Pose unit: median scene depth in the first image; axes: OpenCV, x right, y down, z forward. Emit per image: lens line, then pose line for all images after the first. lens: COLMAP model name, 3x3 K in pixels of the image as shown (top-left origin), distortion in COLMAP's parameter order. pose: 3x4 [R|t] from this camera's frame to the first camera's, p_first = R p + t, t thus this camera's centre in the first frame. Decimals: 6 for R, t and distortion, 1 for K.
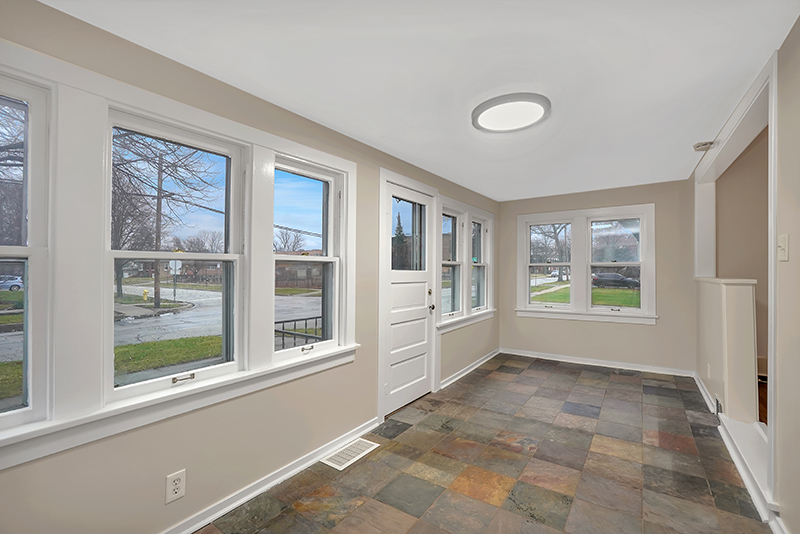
lens RADIAL K [[341.1, 0, 398.1], [0, 341.1, 270.9], [0, 0, 1]] dist [-0.002921, 0.001193]
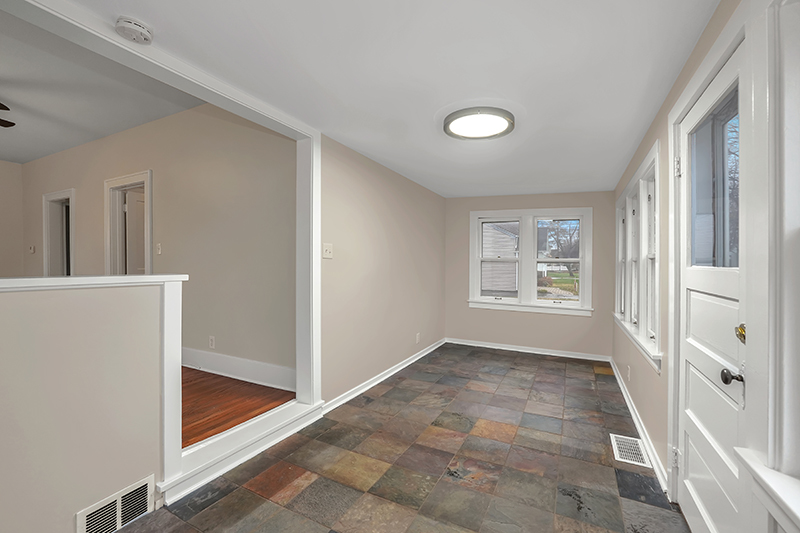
lens RADIAL K [[341.1, 0, 401.5], [0, 341.1, 265.7], [0, 0, 1]] dist [-0.002921, 0.001193]
pose [[-0.987131, -0.018591, -0.158828, 0.678095], [-0.017733, 0.999820, -0.006816, 0.014538], [0.158926, -0.003912, -0.987283, 1.853620]]
